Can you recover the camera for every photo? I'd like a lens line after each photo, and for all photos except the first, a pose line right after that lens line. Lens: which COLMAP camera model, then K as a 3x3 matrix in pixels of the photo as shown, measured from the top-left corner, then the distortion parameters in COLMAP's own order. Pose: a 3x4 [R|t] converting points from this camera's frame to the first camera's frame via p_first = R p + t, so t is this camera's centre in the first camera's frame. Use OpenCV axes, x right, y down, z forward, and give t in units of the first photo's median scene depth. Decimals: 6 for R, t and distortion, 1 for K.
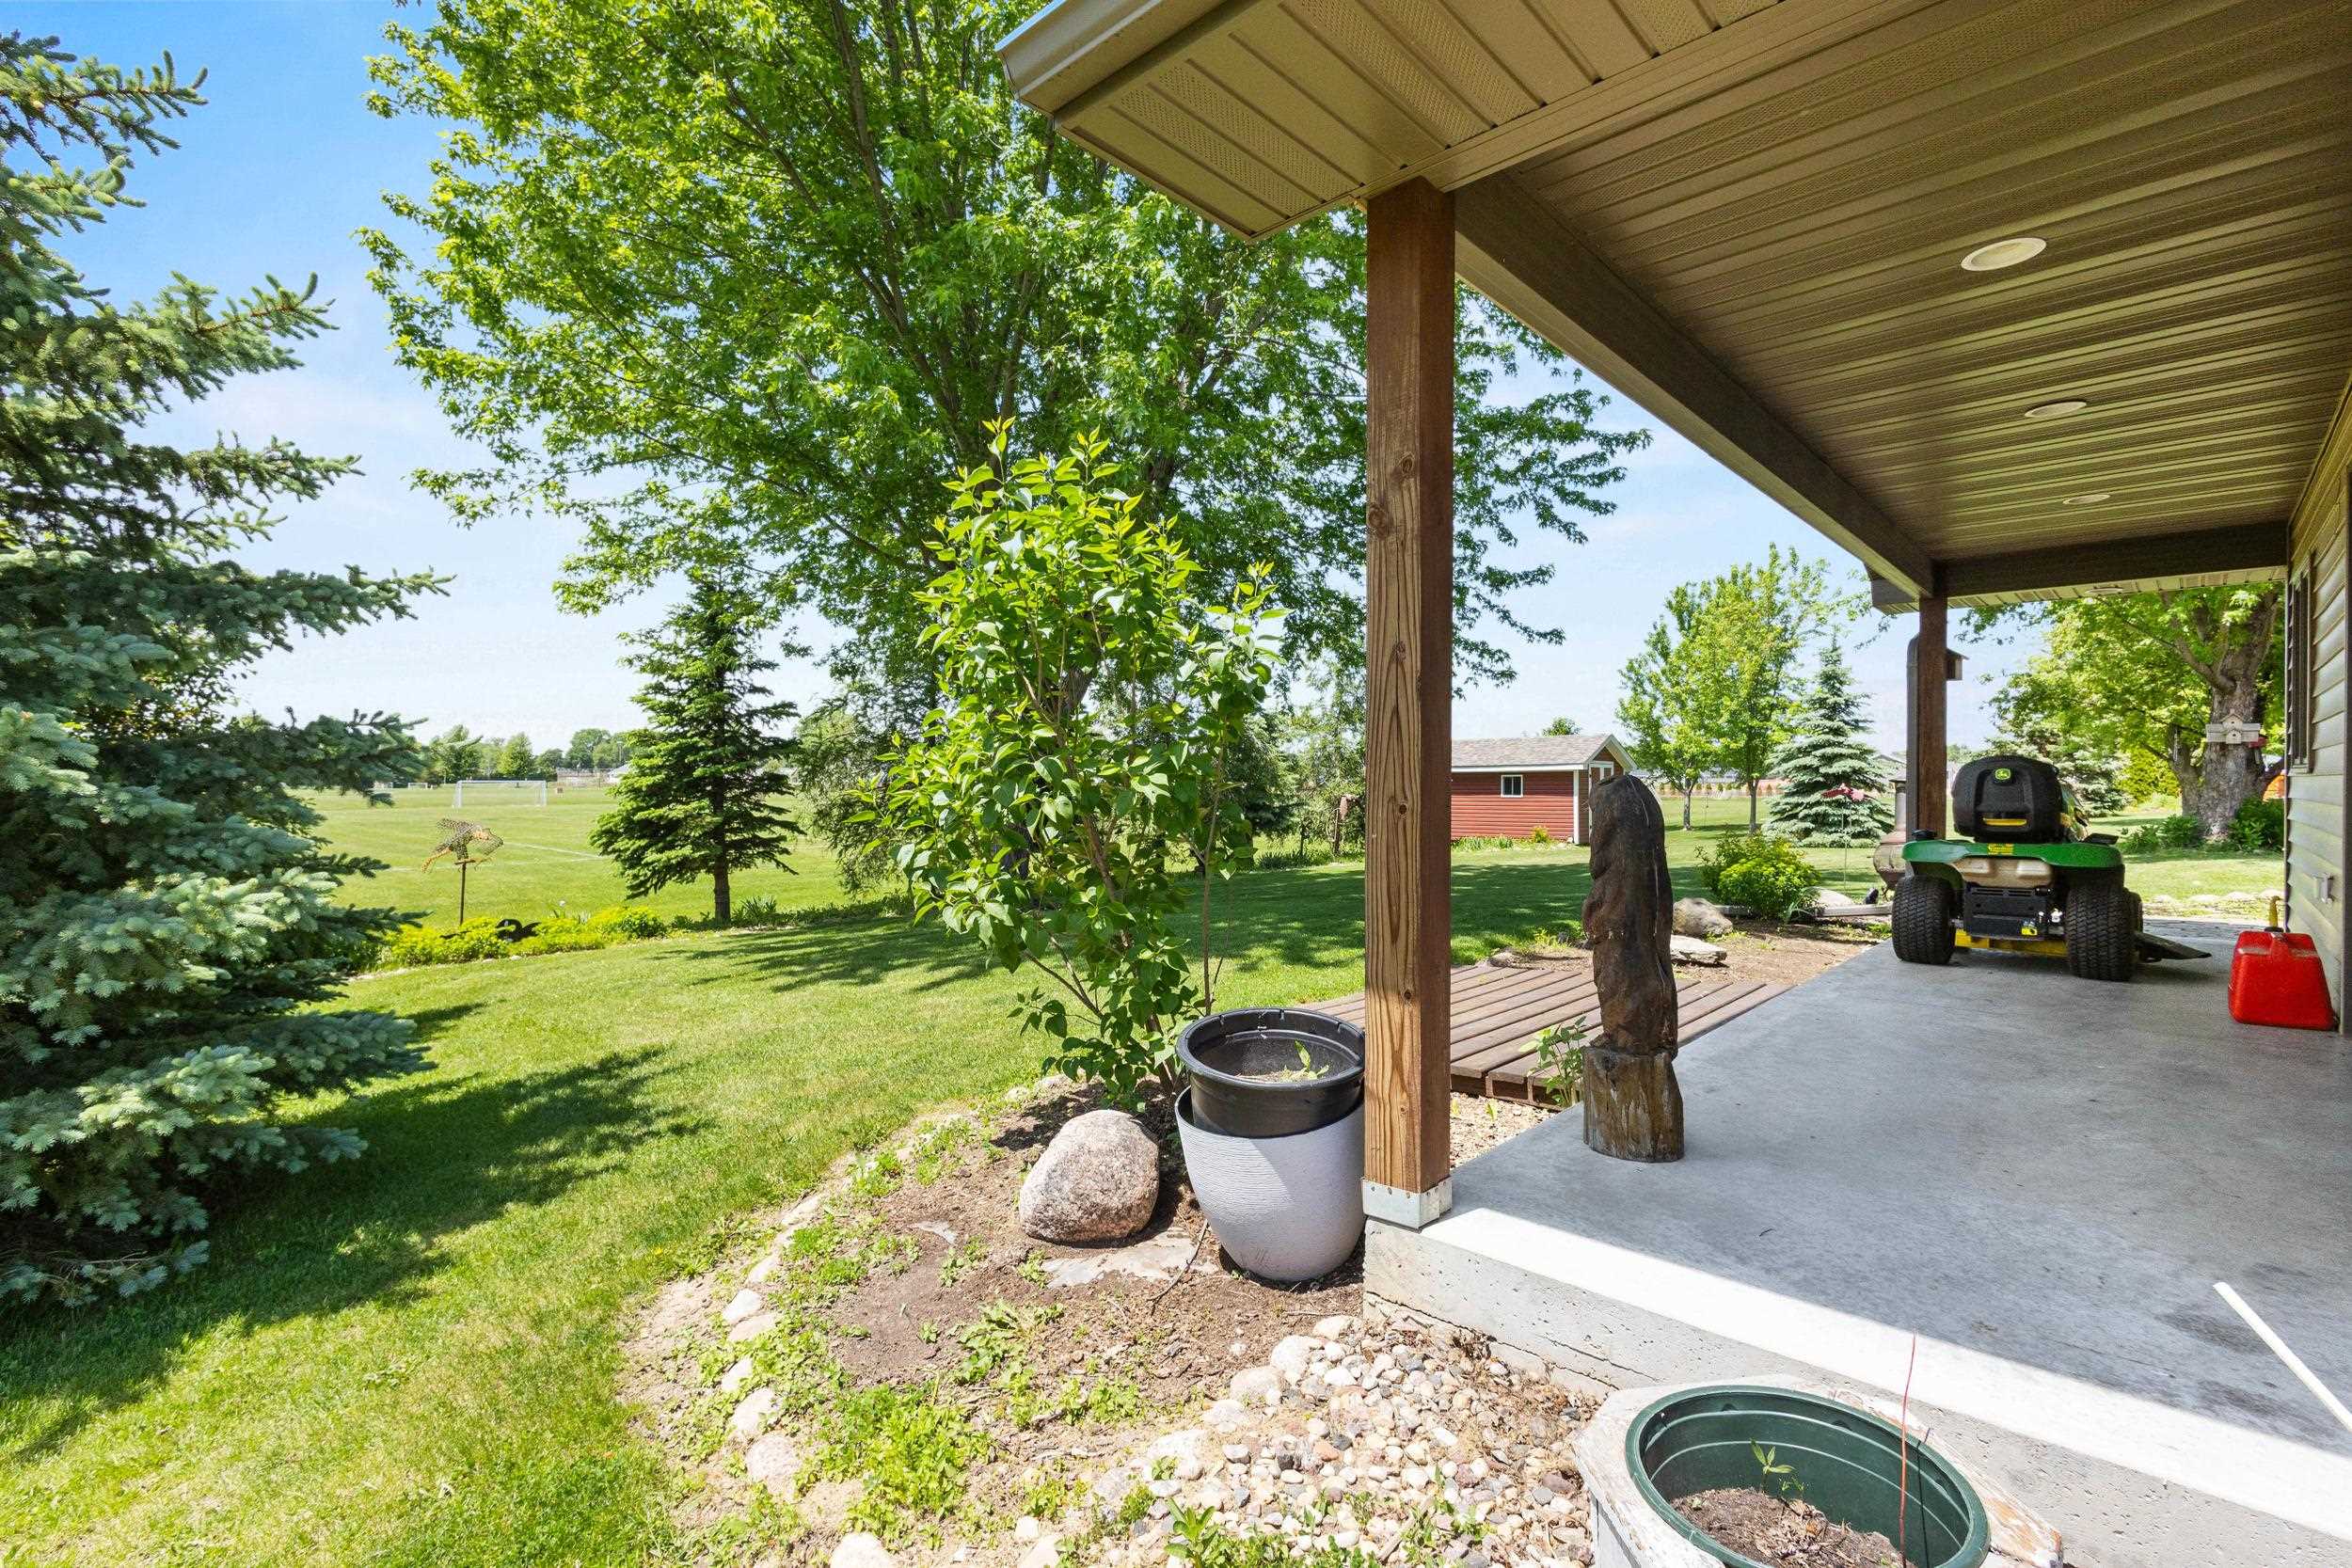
lens RADIAL K [[1077.1, 0, 1170.0], [0, 1077.1, 775.9], [0, 0, 1]] dist [0.002850, -0.000496]
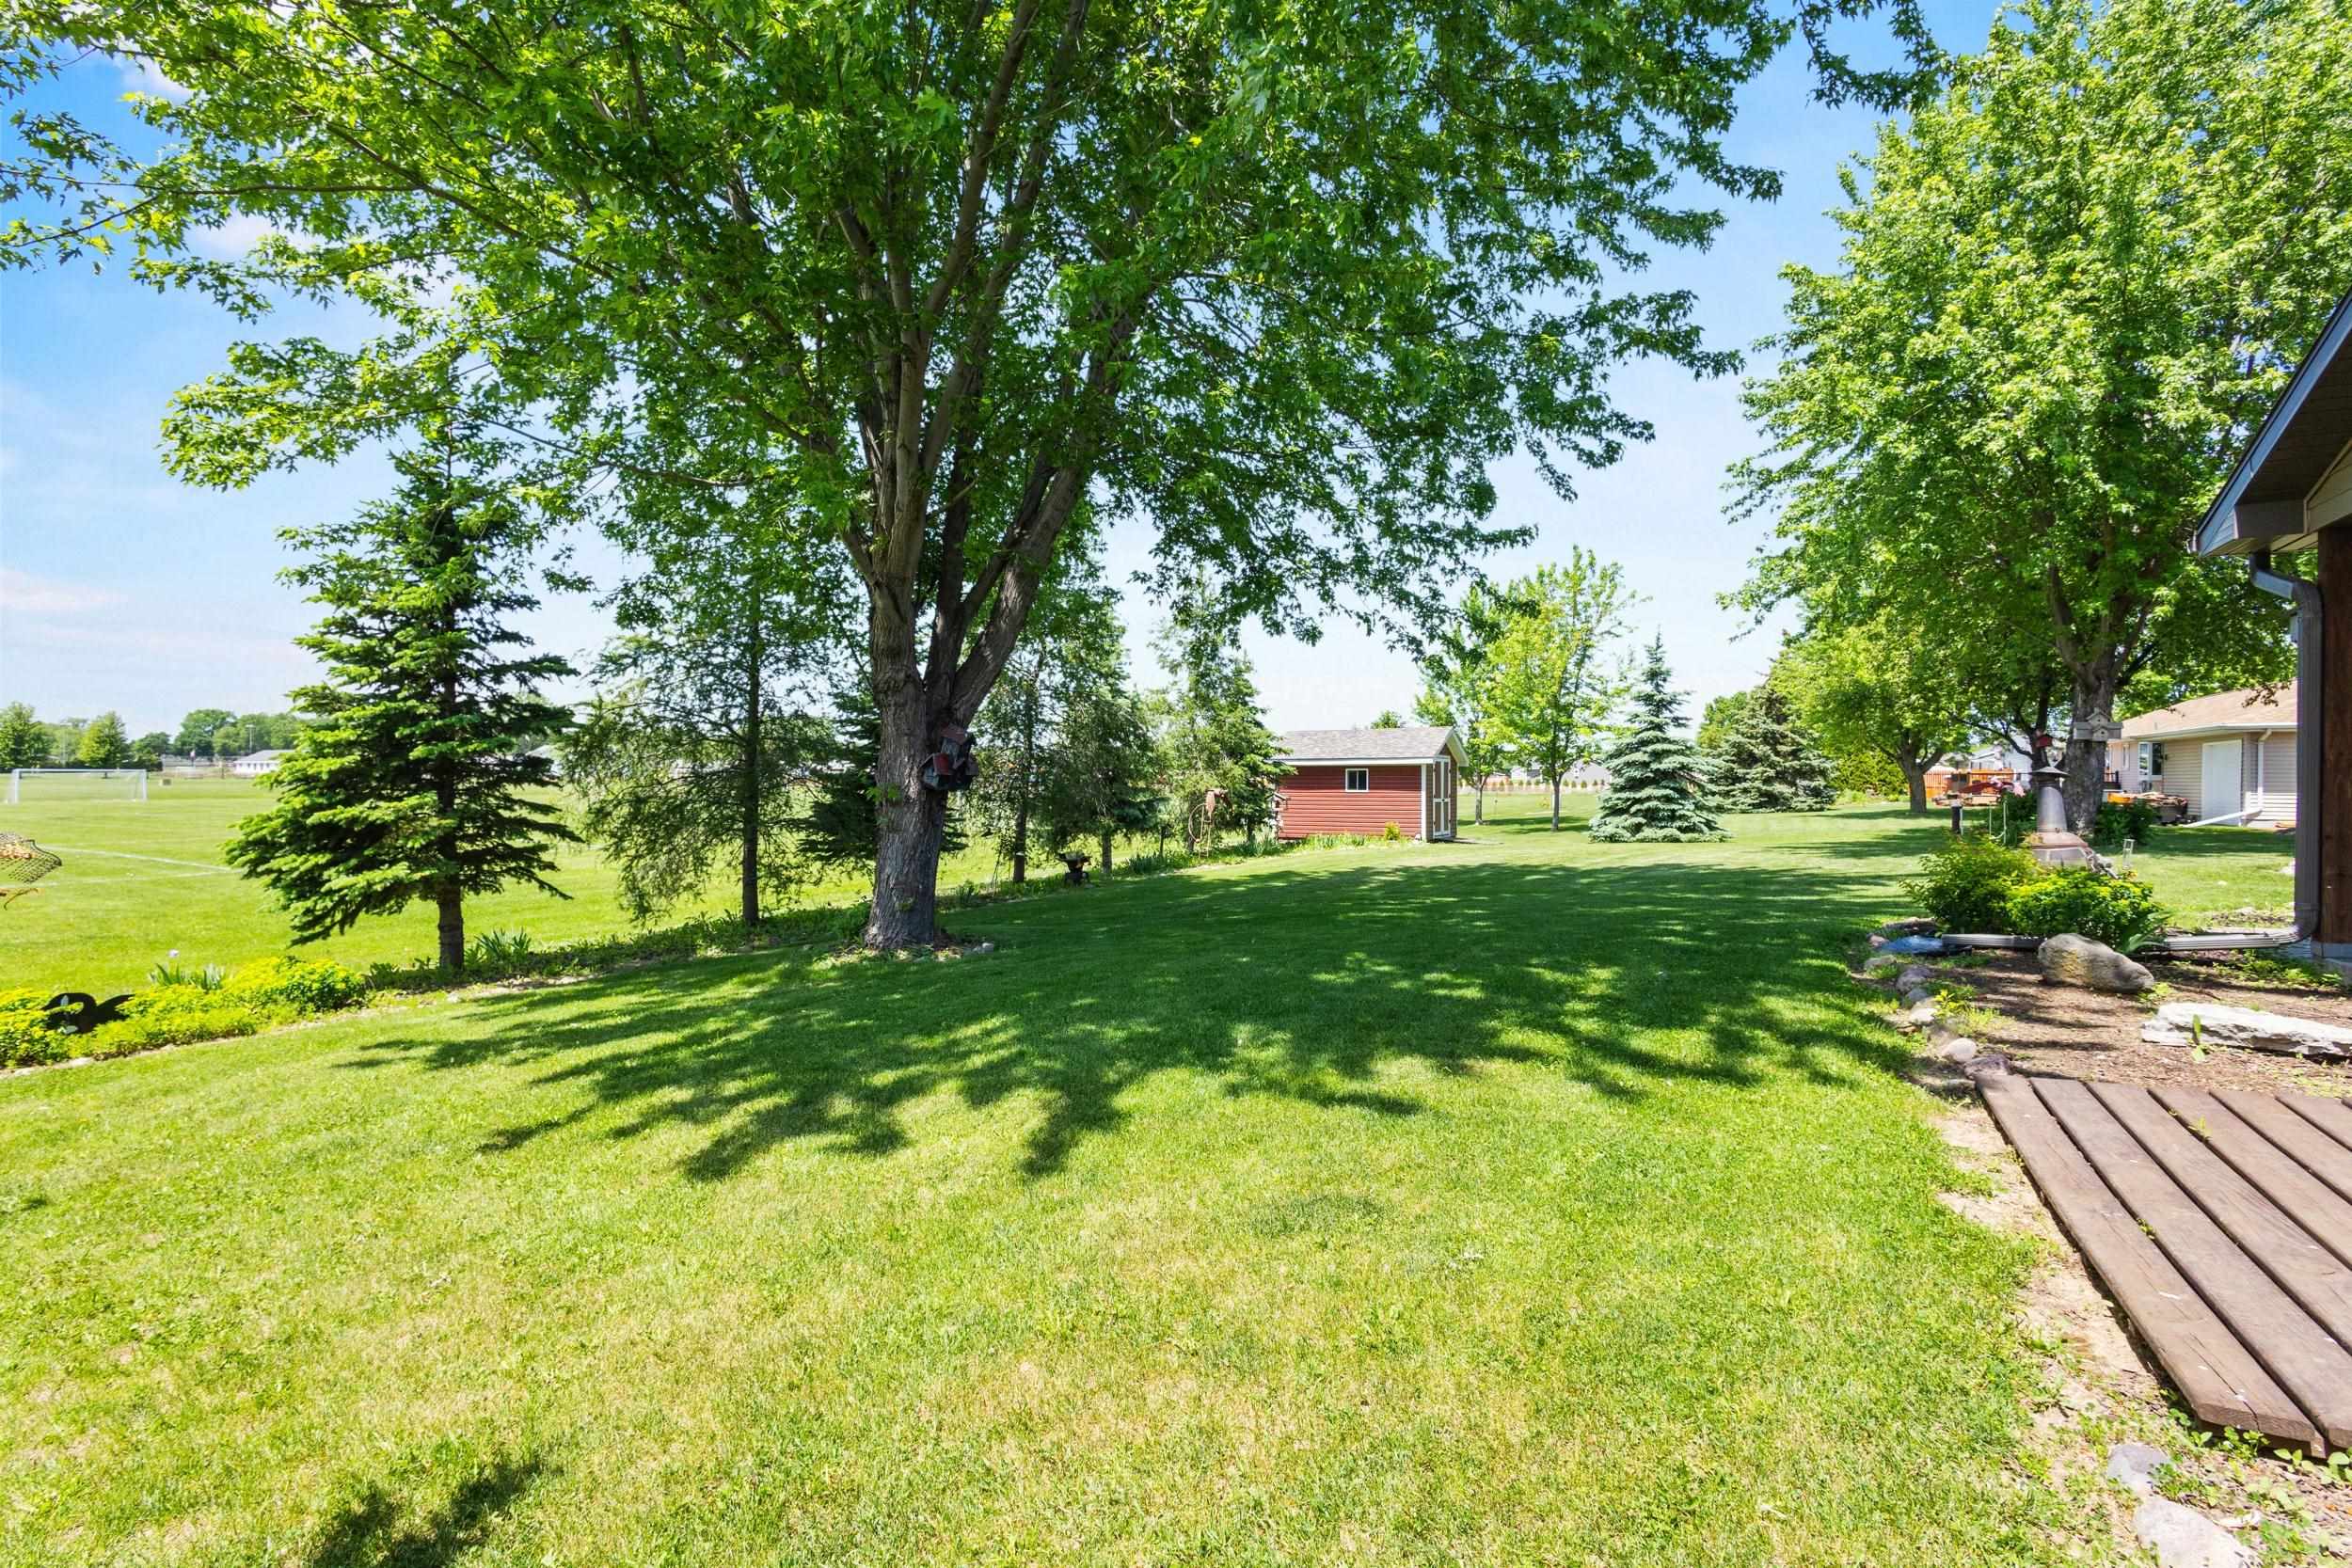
lens RADIAL K [[1077.1, 0, 1170.0], [0, 1077.1, 775.9], [0, 0, 1]] dist [0.002850, -0.000496]
pose [[0.972736, 0.005424, 0.231852, -0.127773], [-0.006611, 0.999969, 0.004341, 0.004874], [-0.231821, -0.005756, 0.972741, 0.222423]]
